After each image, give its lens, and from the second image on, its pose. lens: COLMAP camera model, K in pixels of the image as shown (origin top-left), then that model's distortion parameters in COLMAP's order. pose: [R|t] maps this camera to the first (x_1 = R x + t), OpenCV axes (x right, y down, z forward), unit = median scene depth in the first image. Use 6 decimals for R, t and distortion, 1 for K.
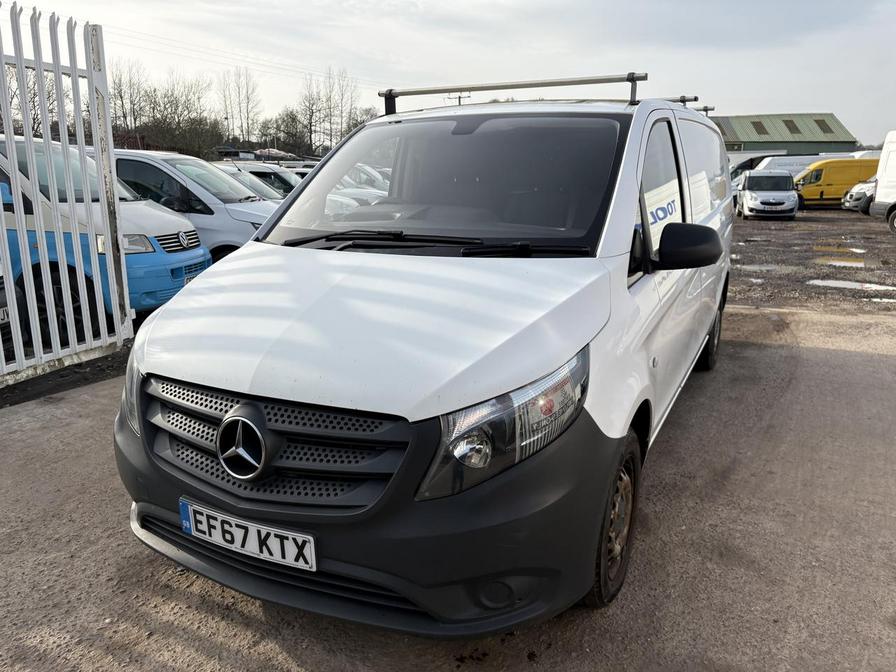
lens RADIAL K [[668.0, 0, 446.2], [0, 668.0, 338.9], [0, 0, 1]] dist [0.029668, -0.021757]
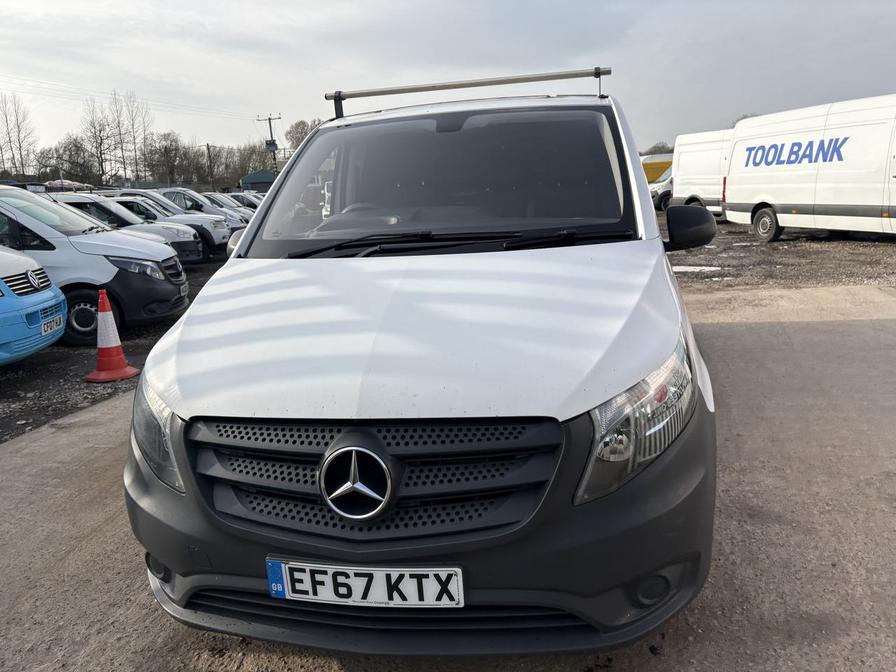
lens RADIAL K [[668.0, 0, 446.0], [0, 668.0, 331.9], [0, 0, 1]] dist [0.029668, -0.021757]
pose [[0.959092, -0.110295, 0.260725, -0.321359], [0.120101, 0.992519, -0.021933, 0.002235], [-0.256356, 0.052349, 0.965164, 0.103860]]
